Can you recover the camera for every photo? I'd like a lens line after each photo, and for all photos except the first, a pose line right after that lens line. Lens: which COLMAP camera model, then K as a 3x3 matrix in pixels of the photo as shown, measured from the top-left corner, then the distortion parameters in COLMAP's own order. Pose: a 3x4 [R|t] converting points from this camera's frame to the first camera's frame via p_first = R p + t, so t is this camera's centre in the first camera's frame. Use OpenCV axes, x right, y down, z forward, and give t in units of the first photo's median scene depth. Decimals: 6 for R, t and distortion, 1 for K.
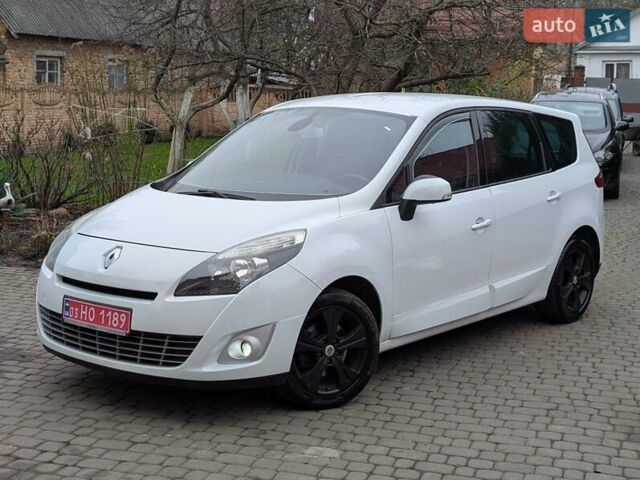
lens RADIAL K [[988.8, 0, 320.0], [0, 988.8, 240.0], [0, 0, 1]] dist [0.247610, -1.060721]
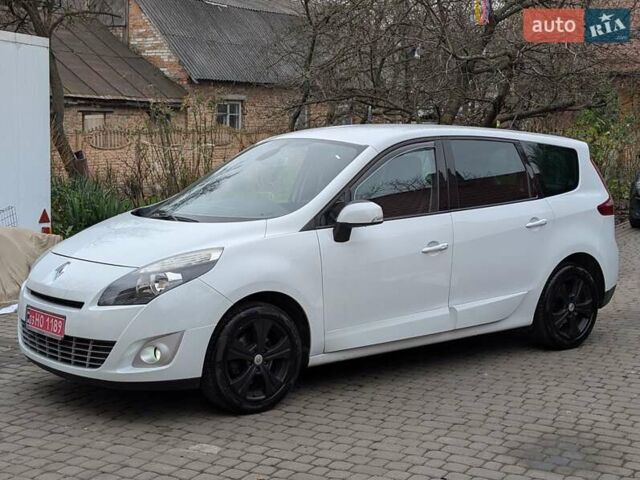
lens RADIAL K [[988.8, 0, 320.0], [0, 988.8, 240.0], [0, 0, 1]] dist [0.247610, -1.060721]
pose [[0.977059, 0.005608, -0.212894, 0.300477], [-0.013663, 0.999245, -0.036381, 0.017594], [0.212530, 0.038455, 0.976398, -0.048419]]
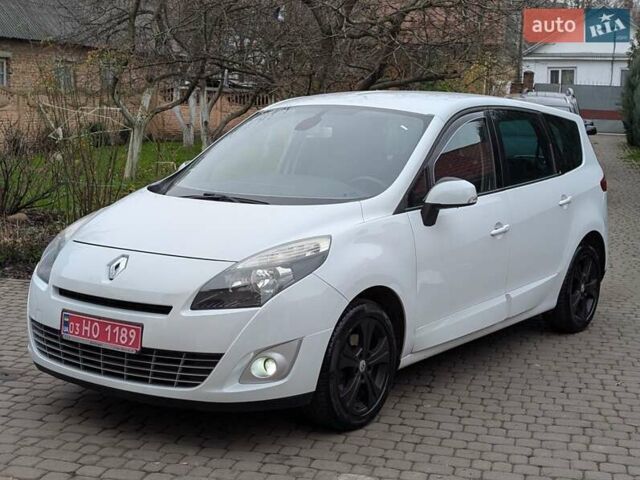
lens RADIAL K [[988.8, 0, 320.0], [0, 988.8, 240.0], [0, 0, 1]] dist [0.247610, -1.060721]
pose [[0.998317, -0.002359, 0.057948, -0.071581], [0.002645, 0.999985, -0.004864, -0.002360], [-0.057935, 0.005009, 0.998308, 0.074712]]
